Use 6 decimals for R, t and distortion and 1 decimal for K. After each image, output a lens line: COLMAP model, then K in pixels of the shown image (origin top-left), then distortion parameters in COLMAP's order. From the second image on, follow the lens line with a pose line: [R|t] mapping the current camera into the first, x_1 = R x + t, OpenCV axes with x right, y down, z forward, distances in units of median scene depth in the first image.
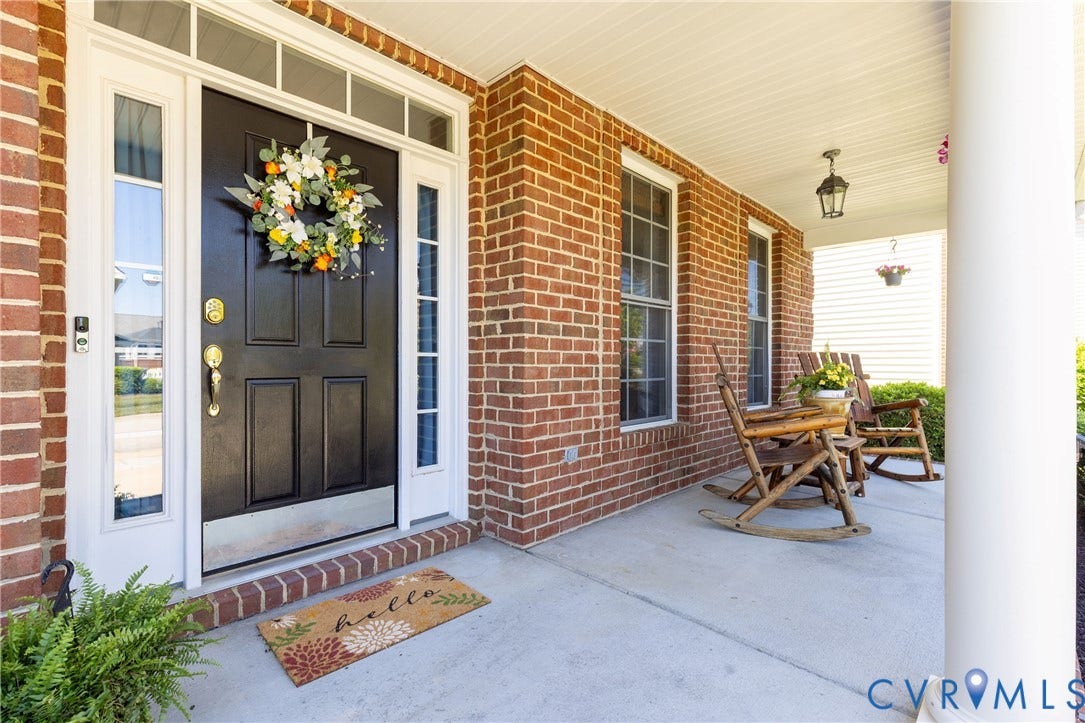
lens RADIAL K [[484.6, 0, 541.7], [0, 484.6, 363.5], [0, 0, 1]] dist [0.001848, 0.000231]
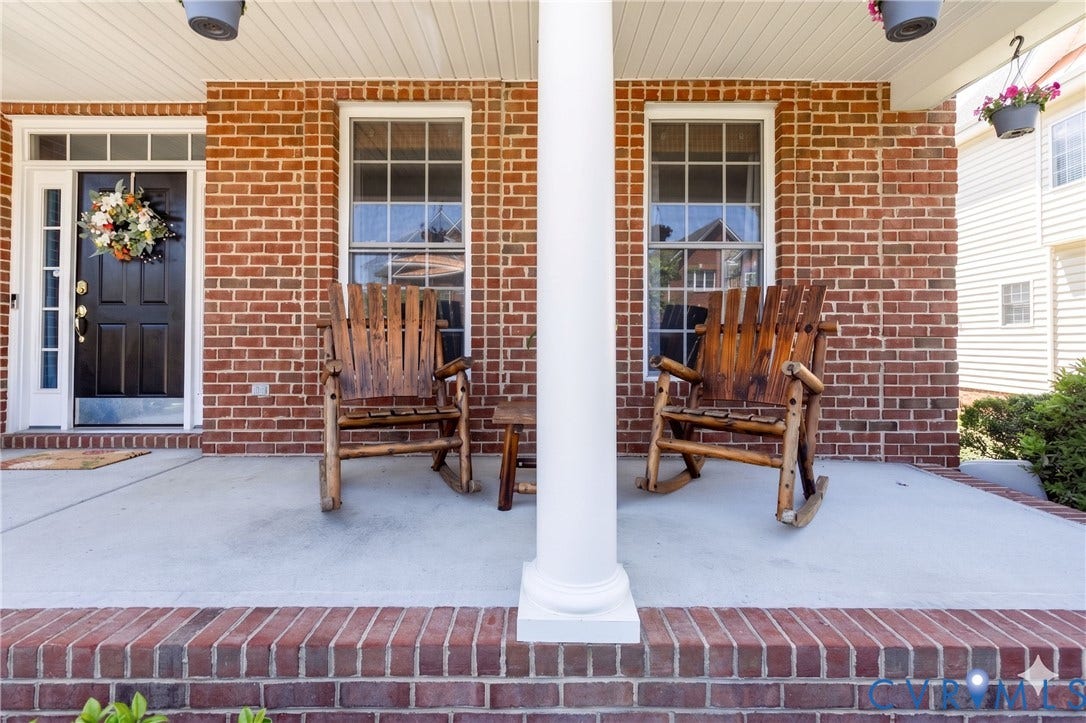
lens RADIAL K [[489.0, 0, 543.8], [0, 489.0, 335.5], [0, 0, 1]] dist [-0.001685, -0.000086]
pose [[0.708811, -0.013423, -0.705270, 1.352458], [-0.000149, 0.999816, -0.019179, 0.079563], [0.705398, 0.013699, 0.708679, 0.638914]]
